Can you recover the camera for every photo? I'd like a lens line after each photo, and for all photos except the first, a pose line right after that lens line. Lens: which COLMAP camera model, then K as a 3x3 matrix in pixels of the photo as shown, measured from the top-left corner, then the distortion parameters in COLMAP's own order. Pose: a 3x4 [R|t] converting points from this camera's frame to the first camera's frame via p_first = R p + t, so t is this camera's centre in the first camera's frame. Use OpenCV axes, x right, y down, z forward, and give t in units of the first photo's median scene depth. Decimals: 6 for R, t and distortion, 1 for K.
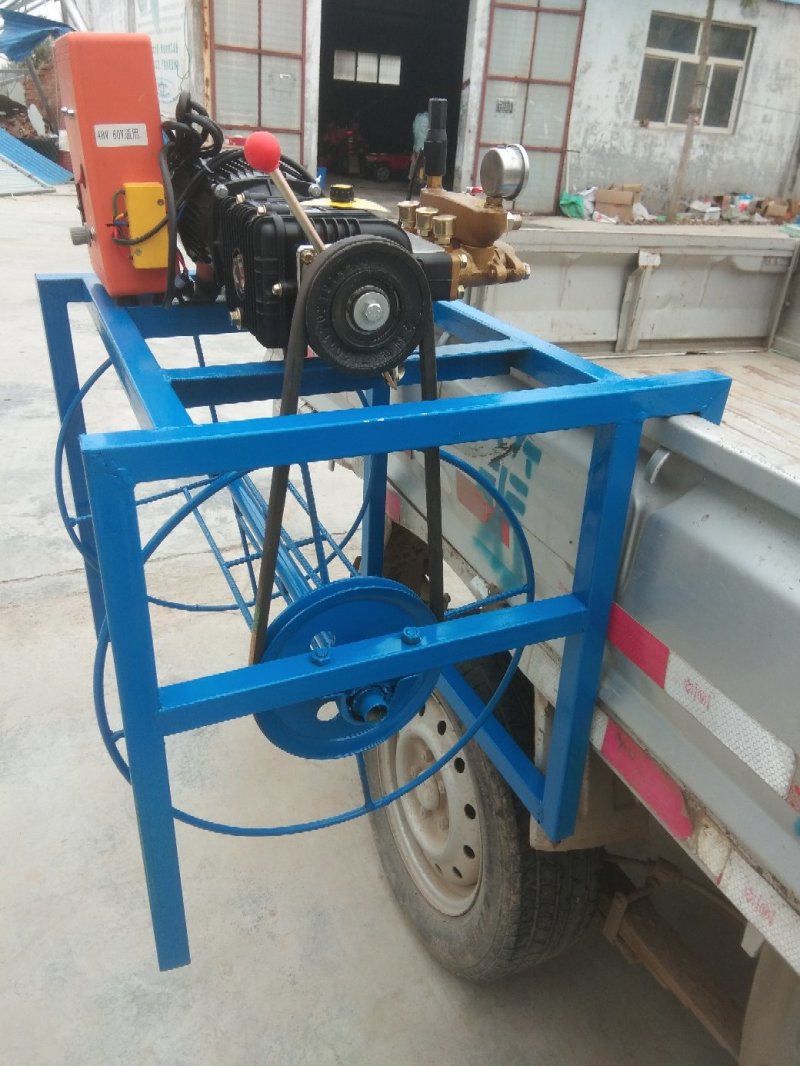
lens RADIAL K [[849.9, 0, 397.8], [0, 849.9, 530.8], [0, 0, 1]] dist [0.111364, -0.165310]
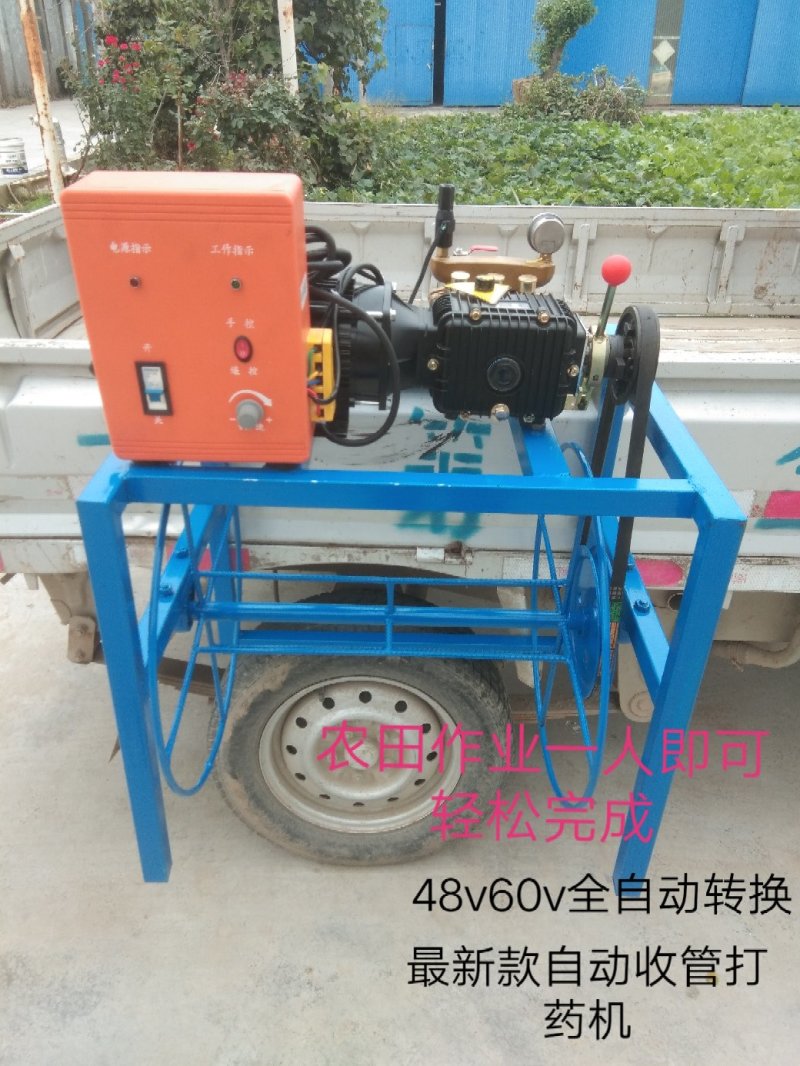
lens RADIAL K [[843.3, 0, 395.5], [0, 843.3, 530.7], [0, 0, 1]] dist [0.108257, -0.147612]
pose [[0.415387, -0.502752, 0.758086, -0.812967], [0.418260, 0.845626, 0.331625, -0.378674], [-0.807782, 0.179324, 0.561544, 0.353155]]
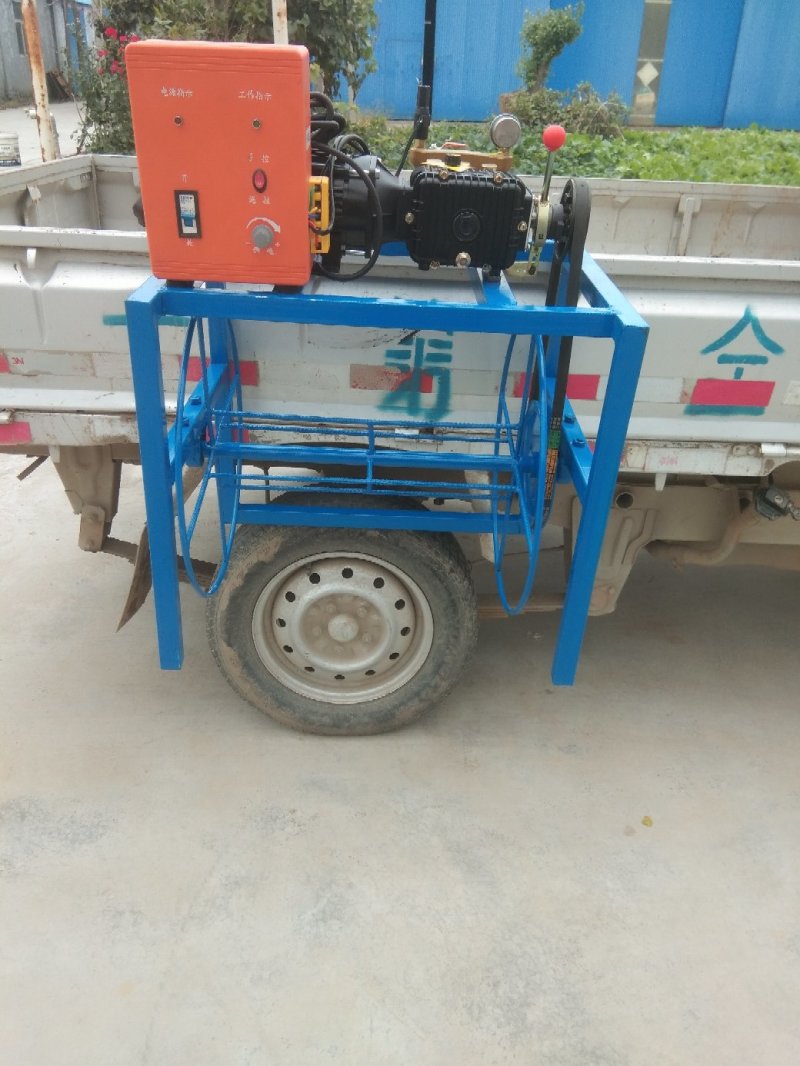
lens RADIAL K [[849.9, 0, 397.8], [0, 849.9, 530.8], [0, 0, 1]] dist [0.111364, -0.165310]
pose [[0.405789, -0.479887, 0.777846, -1.065213], [0.394530, 0.859662, 0.324543, -0.254368], [-0.824428, 0.175187, 0.538171, 0.282828]]
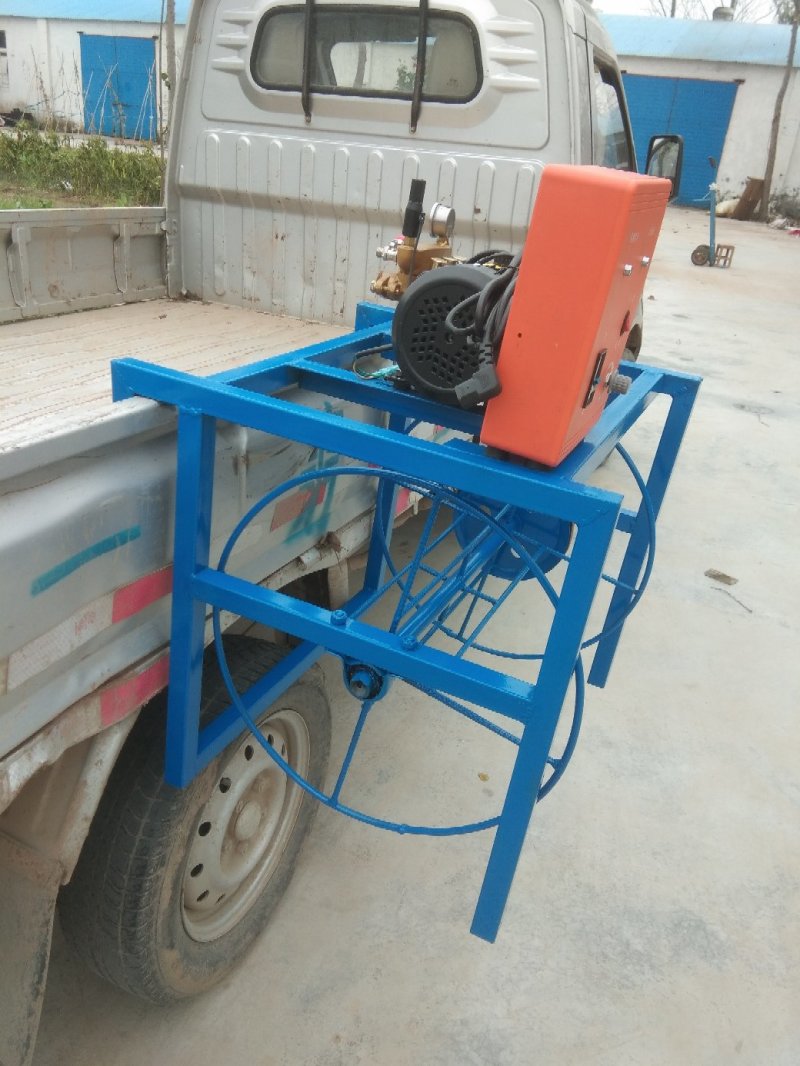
lens RADIAL K [[849.9, 0, 397.8], [0, 849.9, 530.8], [0, 0, 1]] dist [0.111364, -0.165310]
pose [[-0.654095, -0.436415, 0.617820, -0.701789], [0.194692, 0.692124, 0.695025, -0.760148], [-0.730928, 0.574896, -0.367748, 1.317178]]
